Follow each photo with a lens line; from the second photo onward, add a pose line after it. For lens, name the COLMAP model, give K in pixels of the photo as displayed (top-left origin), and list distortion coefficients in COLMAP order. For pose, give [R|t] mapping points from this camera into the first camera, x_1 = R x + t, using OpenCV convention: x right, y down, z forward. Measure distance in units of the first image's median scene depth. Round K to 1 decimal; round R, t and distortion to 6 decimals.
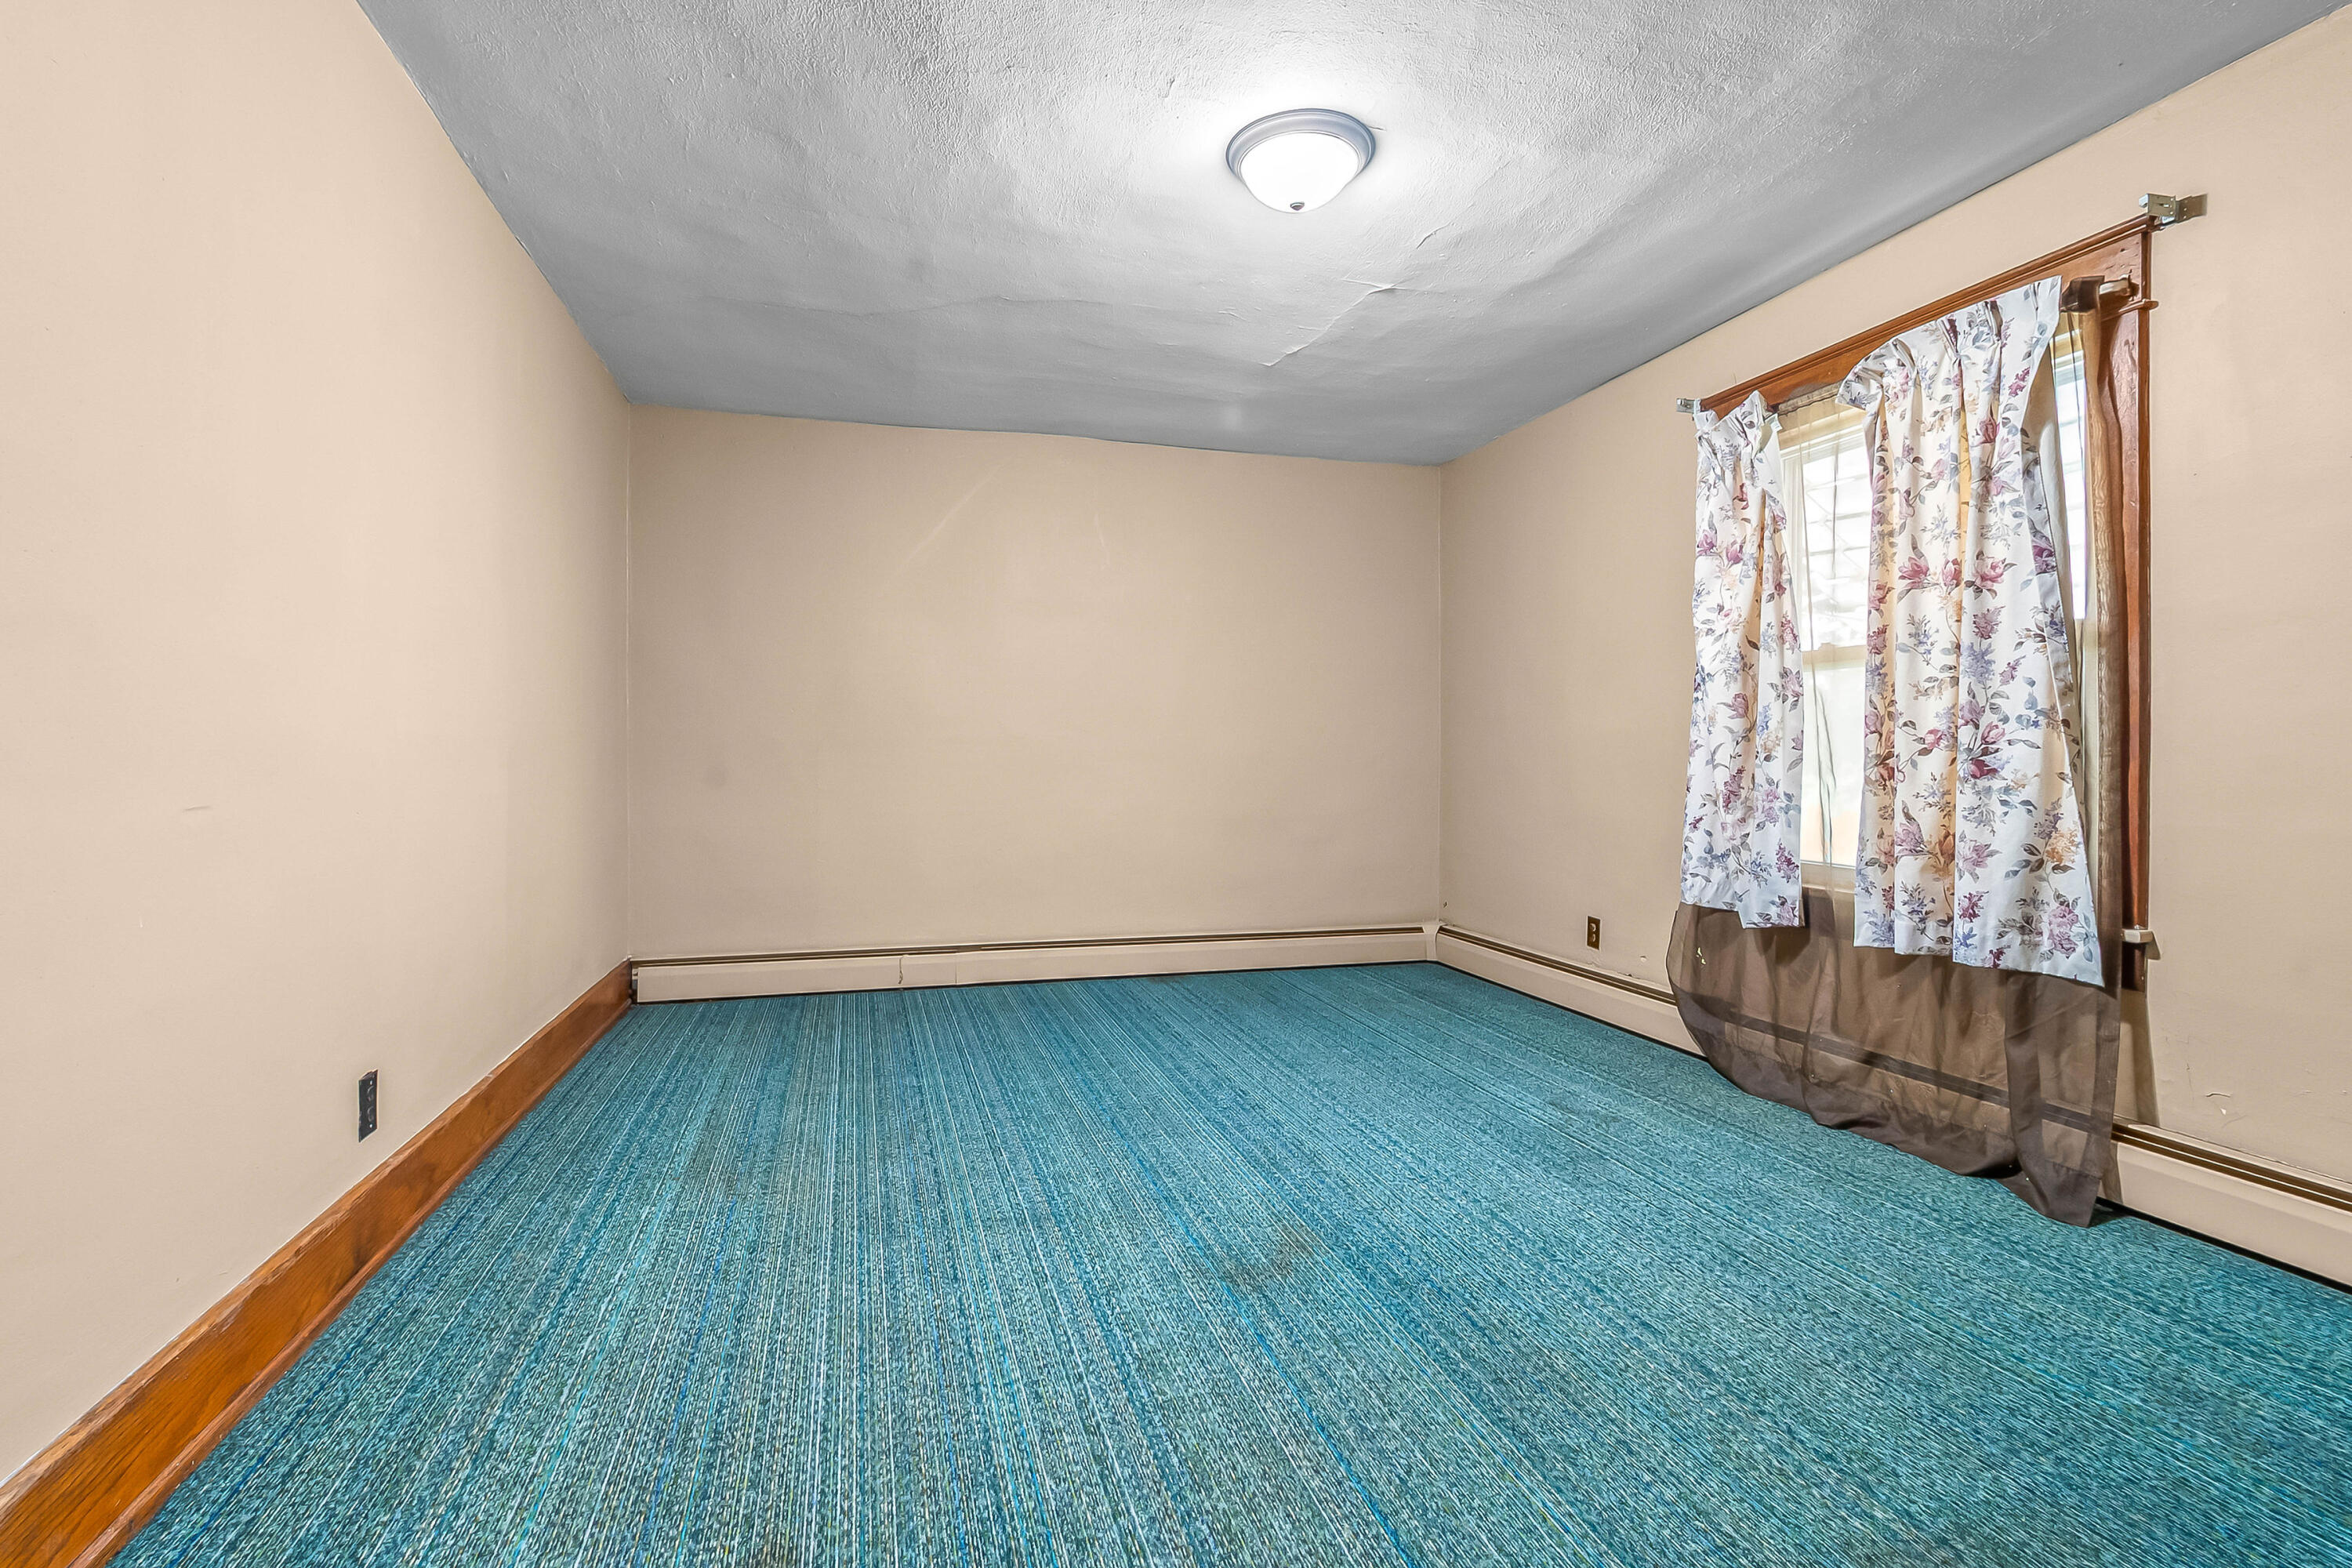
lens RADIAL K [[1057.0, 0, 1172.2], [0, 1057.0, 761.0], [0, 0, 1]] dist [-0.002283, -0.001443]
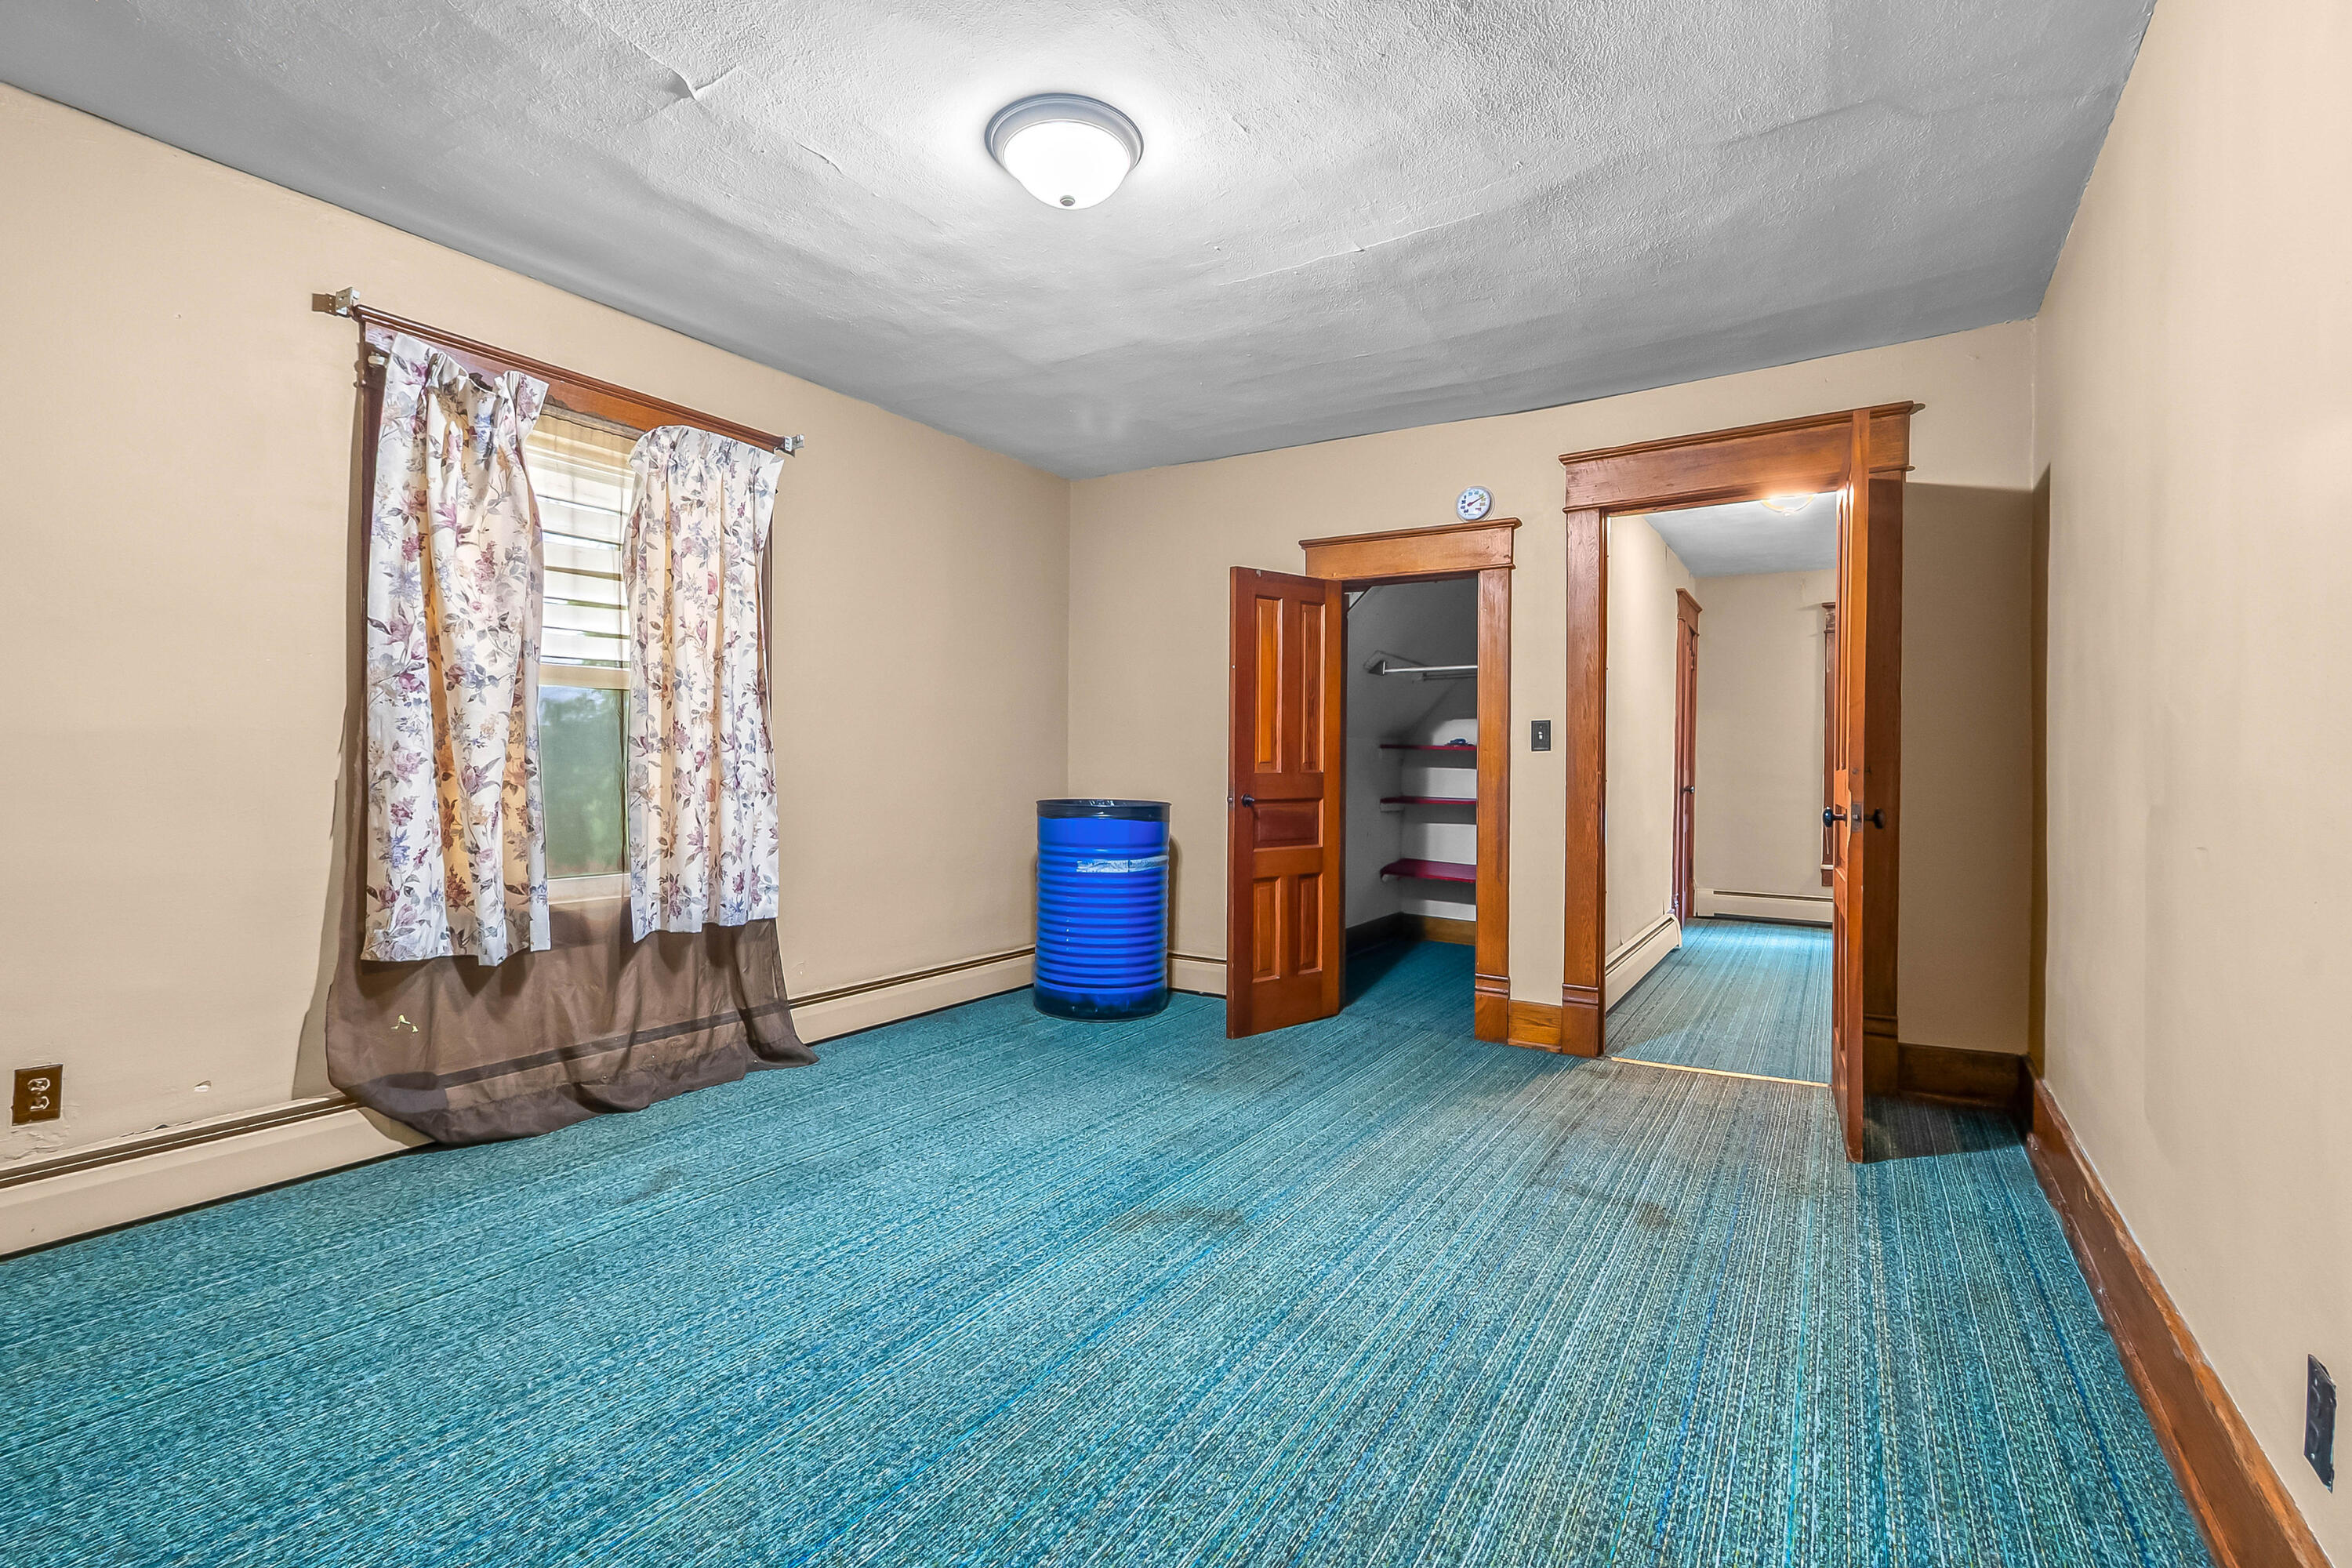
lens RADIAL K [[1057.0, 0, 1128.4], [0, 1057.0, 786.9], [0, 0, 1]] dist [-0.002283, -0.001443]
pose [[-0.636466, -0.024403, 0.770919, -0.770665], [-0.005578, 0.999619, 0.027037, -0.031833], [-0.771285, 0.012908, -0.636359, 1.837310]]
